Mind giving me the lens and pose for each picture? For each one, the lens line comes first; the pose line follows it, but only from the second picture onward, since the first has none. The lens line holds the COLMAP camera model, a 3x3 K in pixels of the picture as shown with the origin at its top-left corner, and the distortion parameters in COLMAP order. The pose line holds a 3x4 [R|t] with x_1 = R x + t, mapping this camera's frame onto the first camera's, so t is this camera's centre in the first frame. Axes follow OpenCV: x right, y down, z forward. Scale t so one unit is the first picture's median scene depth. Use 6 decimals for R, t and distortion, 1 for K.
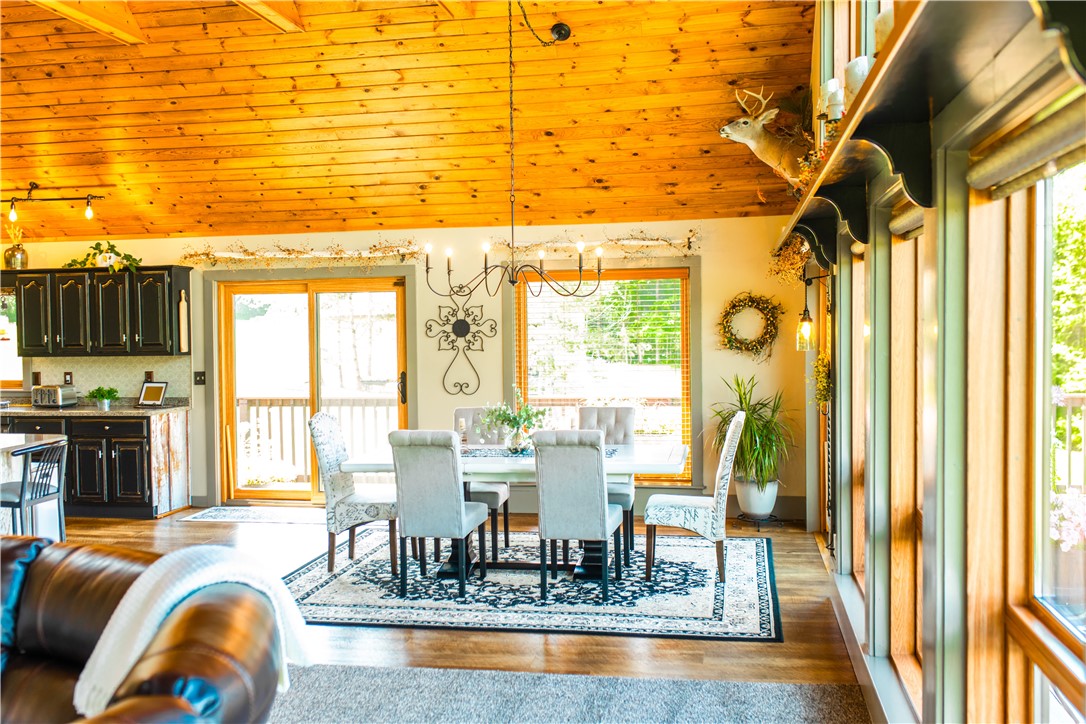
lens RADIAL K [[1023.7, 0, 533.3], [0, 1023.7, 363.9], [0, 0, 1]] dist [-0.004447, 0.000696]
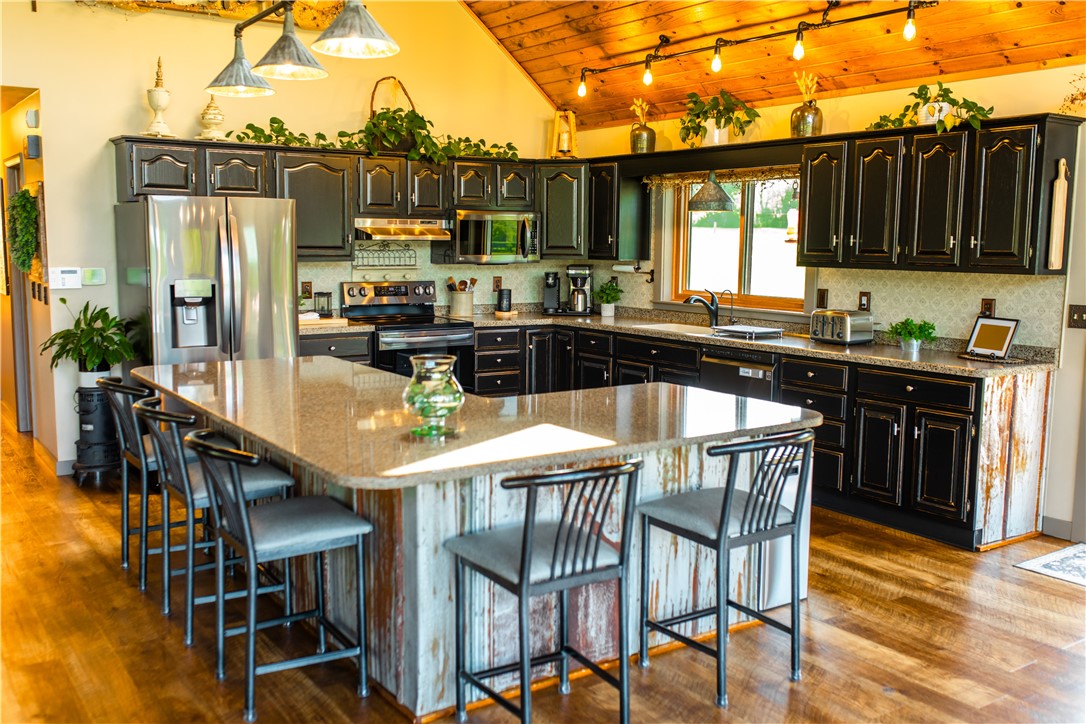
lens RADIAL K [[1023.7, 0, 533.3], [0, 1023.7, 363.9], [0, 0, 1]] dist [-0.004447, 0.000696]
pose [[0.708166, 0.105317, -0.698147, -0.143962], [-0.044152, 0.993483, 0.105084, -0.006250], [0.704664, -0.043593, 0.708201, 0.390576]]
